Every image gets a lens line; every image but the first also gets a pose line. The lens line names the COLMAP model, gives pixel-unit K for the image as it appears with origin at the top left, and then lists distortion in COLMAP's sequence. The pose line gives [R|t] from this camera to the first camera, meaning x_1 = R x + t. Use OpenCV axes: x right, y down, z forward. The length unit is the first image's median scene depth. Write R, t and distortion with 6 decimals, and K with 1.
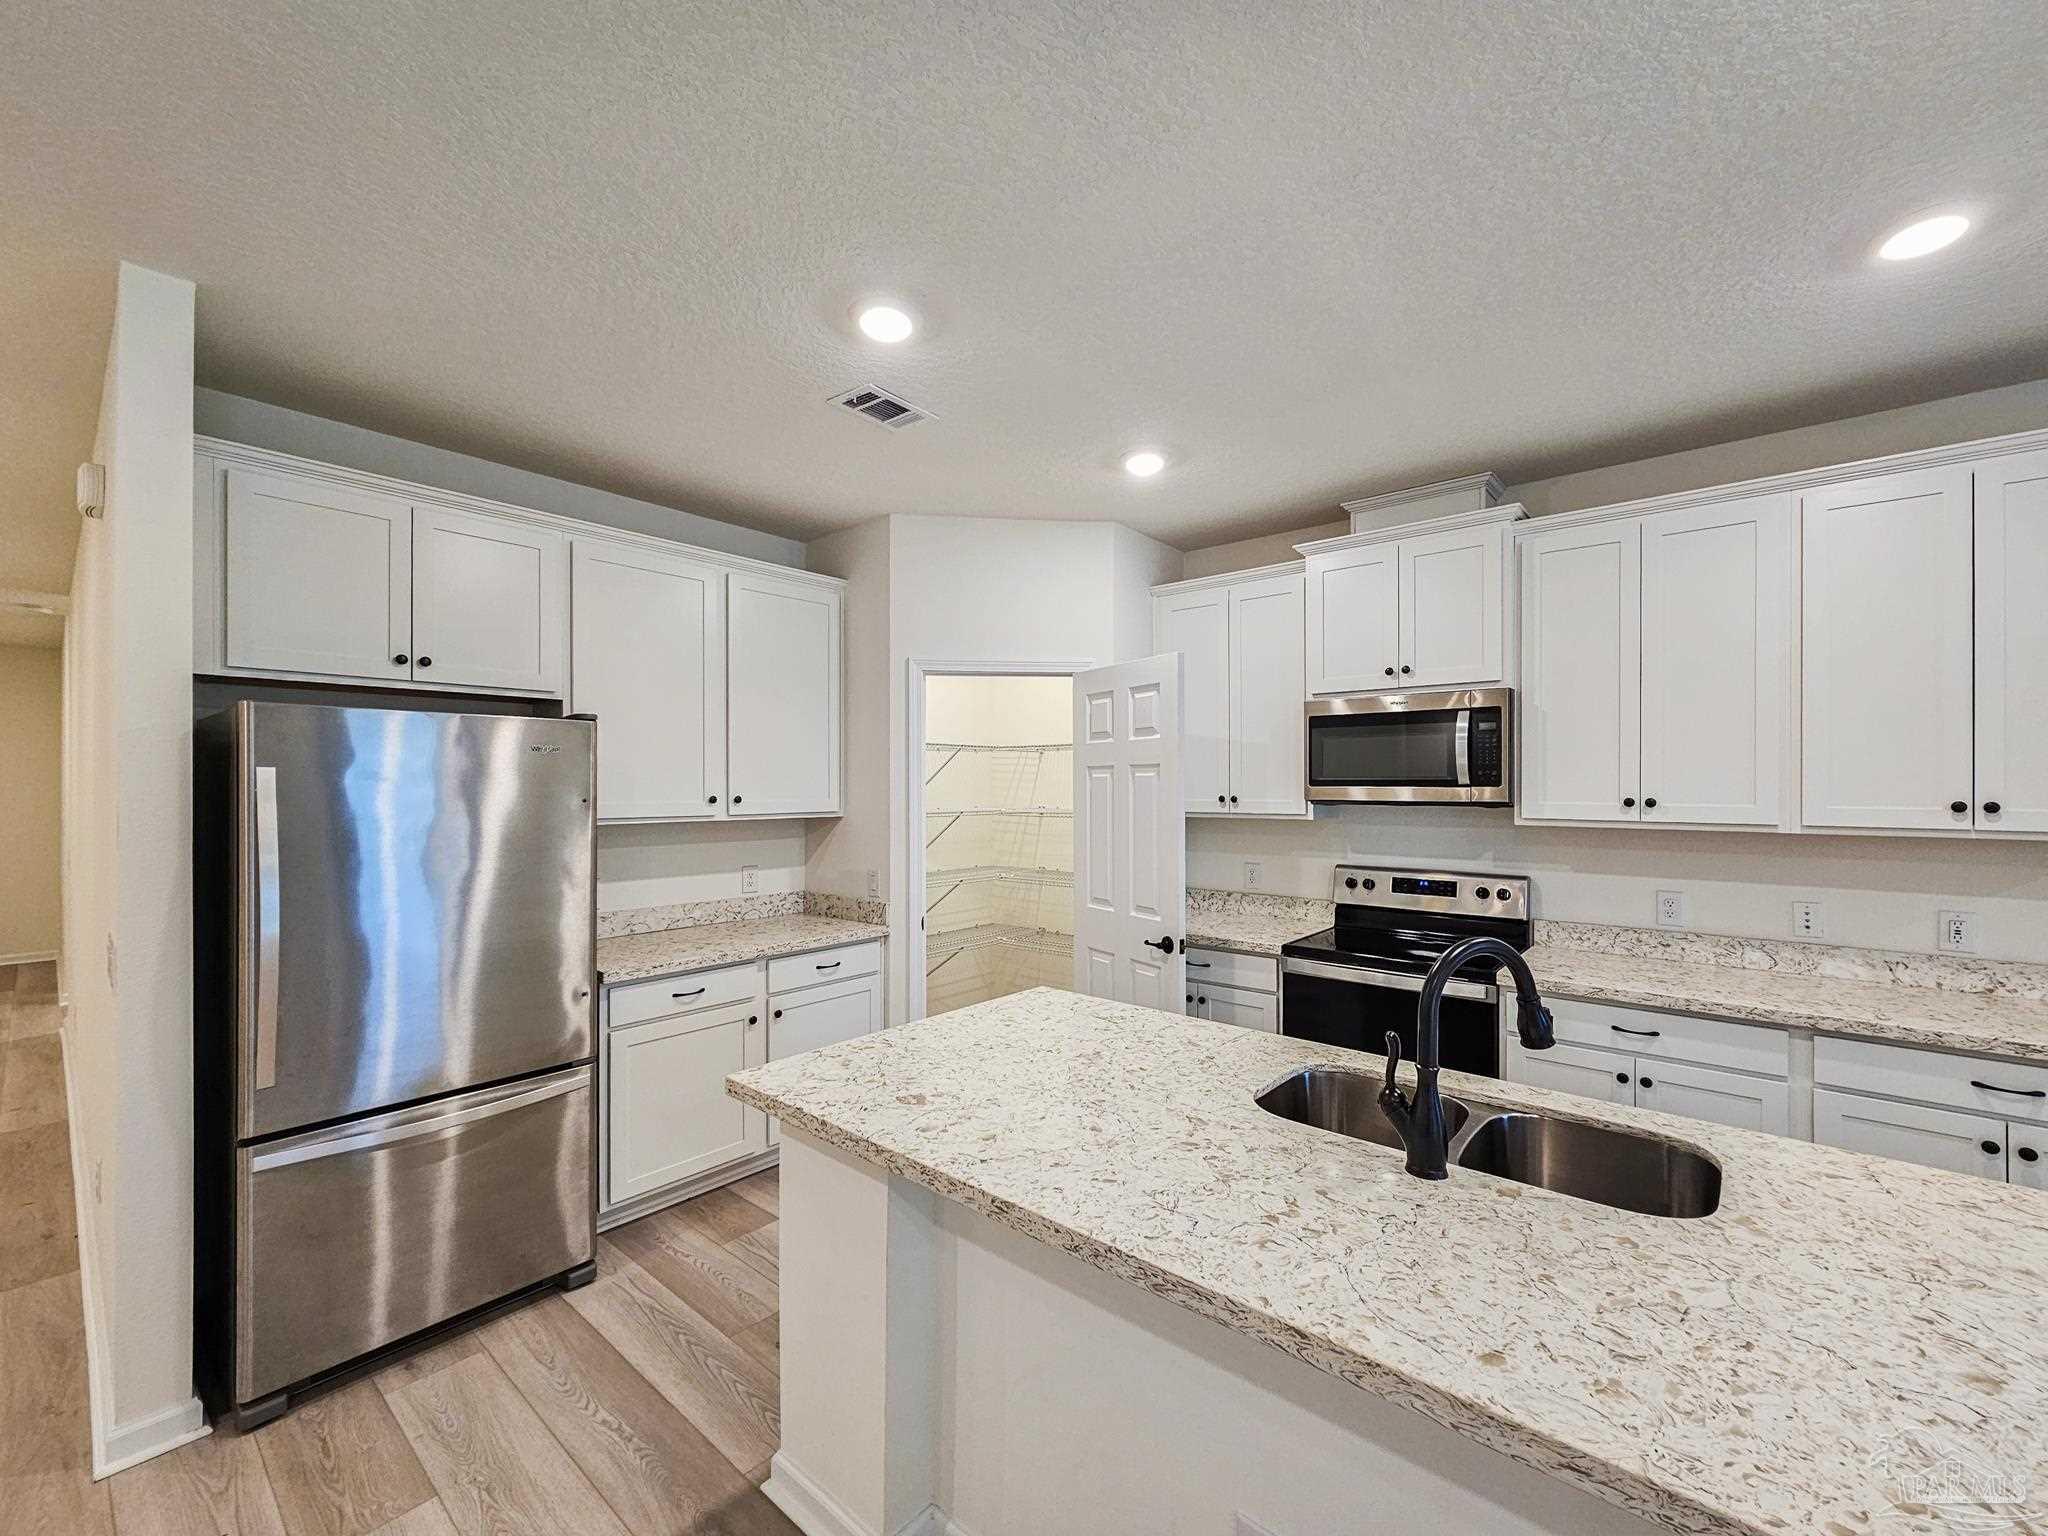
lens RADIAL K [[864.9, 0, 1024.0], [0, 864.9, 768.0], [0, 0, 1]] dist [-0.012711, 0.000493]
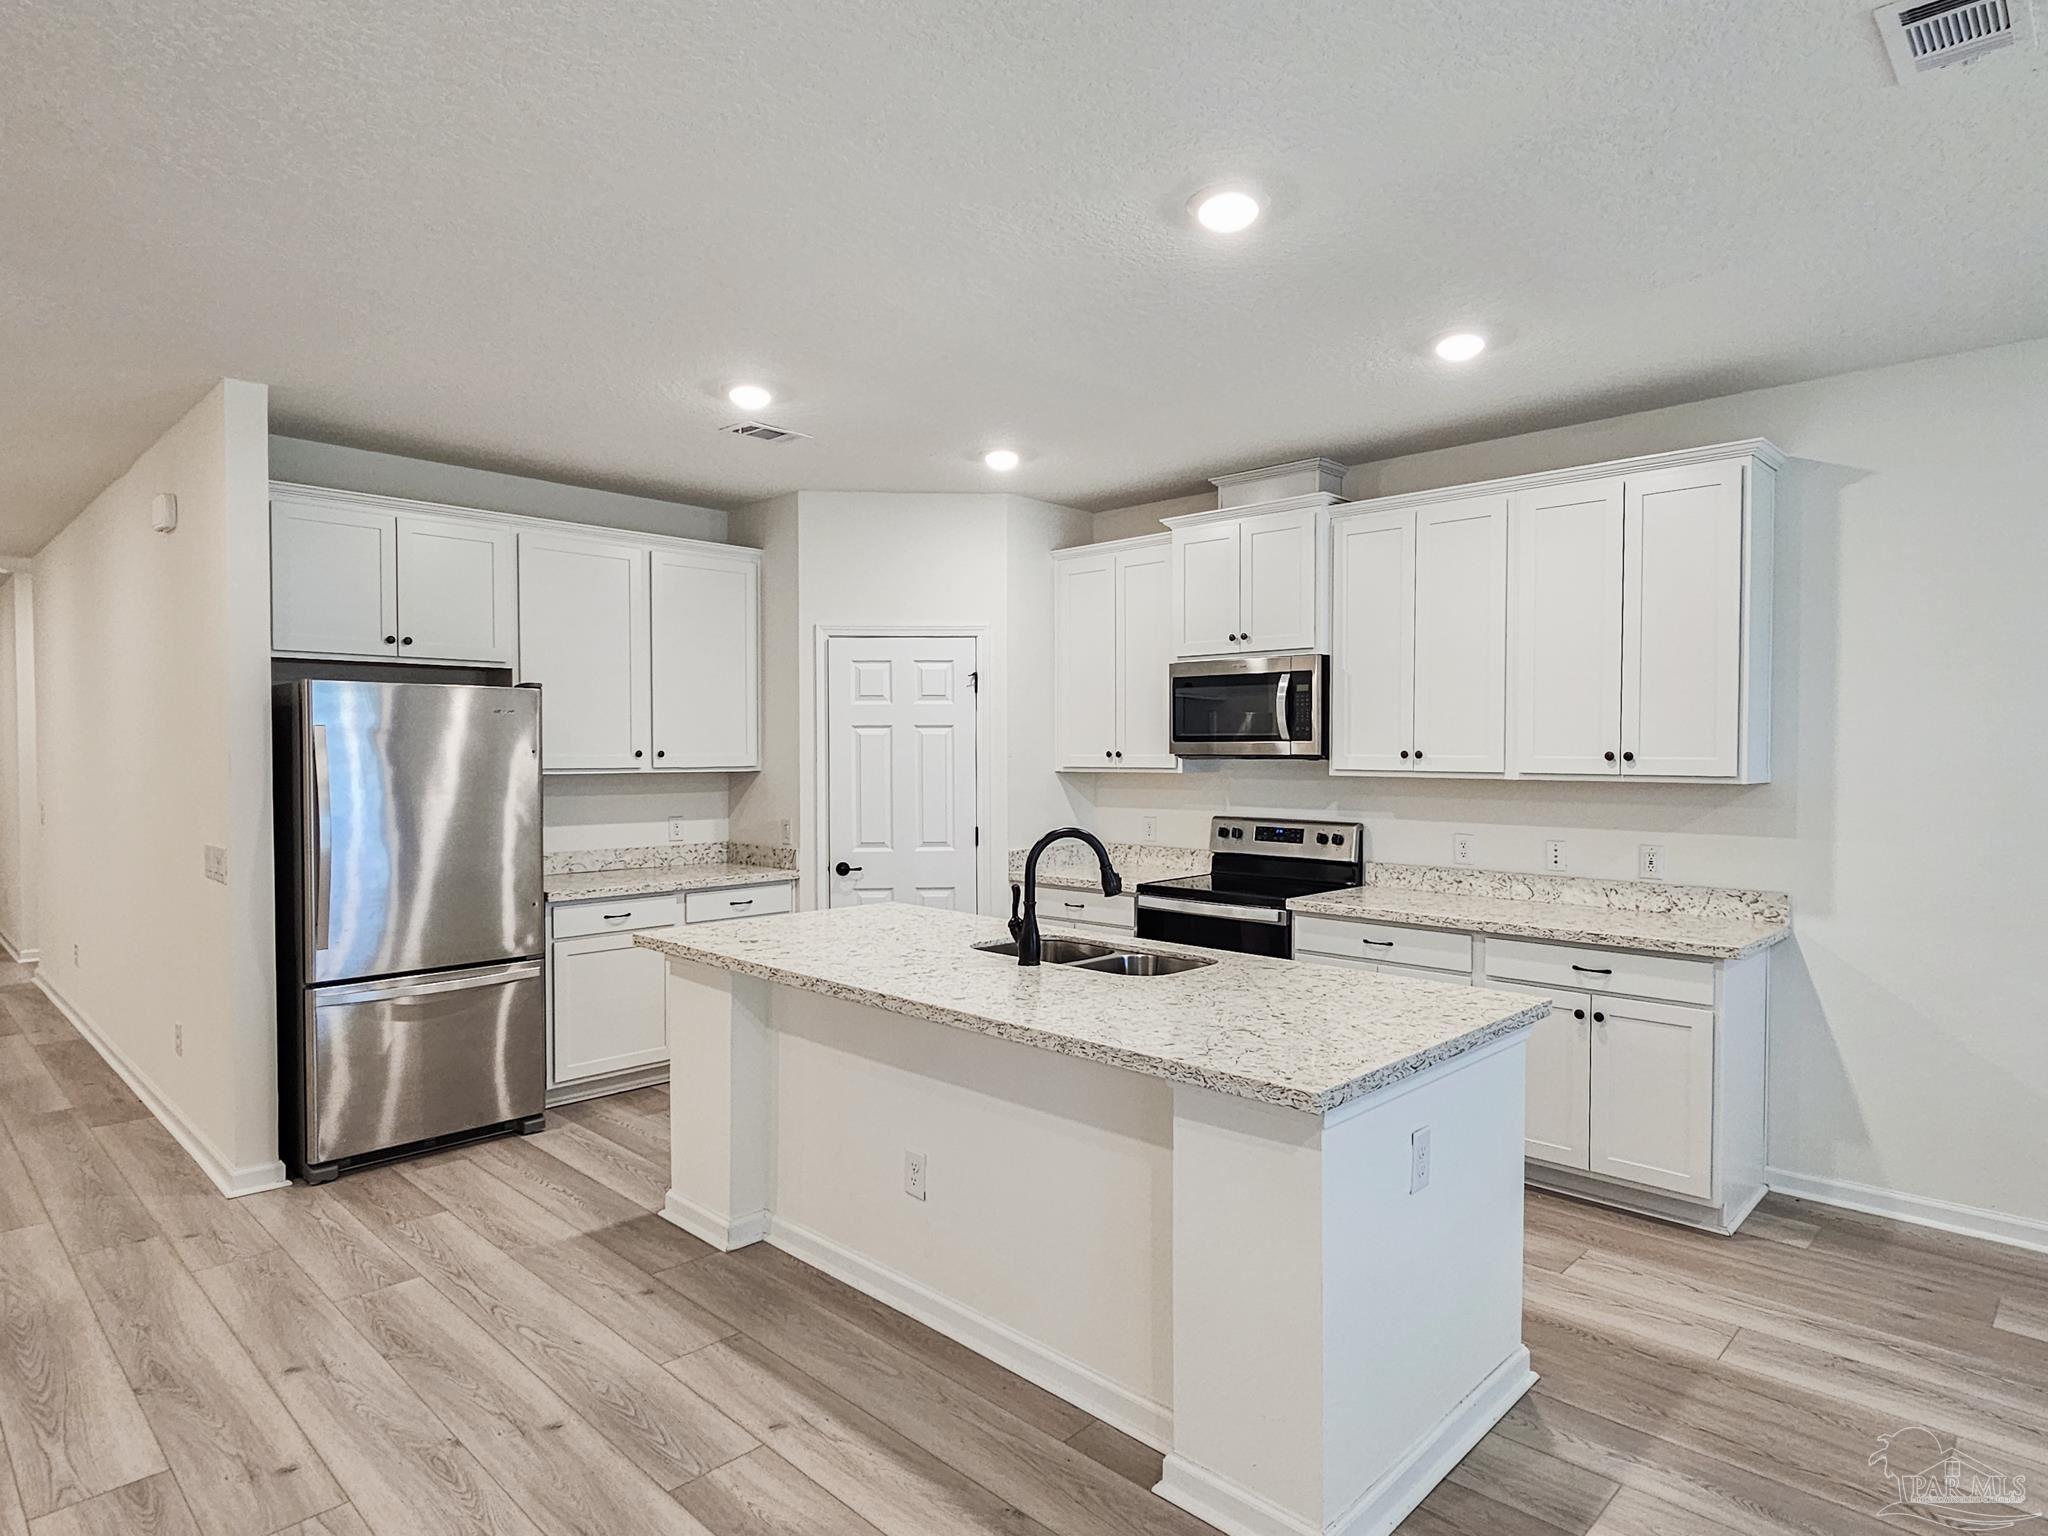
lens RADIAL K [[1166.8, 0, 1002.6], [0, 1166.8, 748.7], [0, 0, 1]] dist [-0.022373, -0.000174]
pose [[0.997657, 0.000120, -0.068417, 0.239558], [0.001253, 0.999799, 0.020023, 0.000235], [0.068405, -0.020062, 0.997456, -0.533379]]
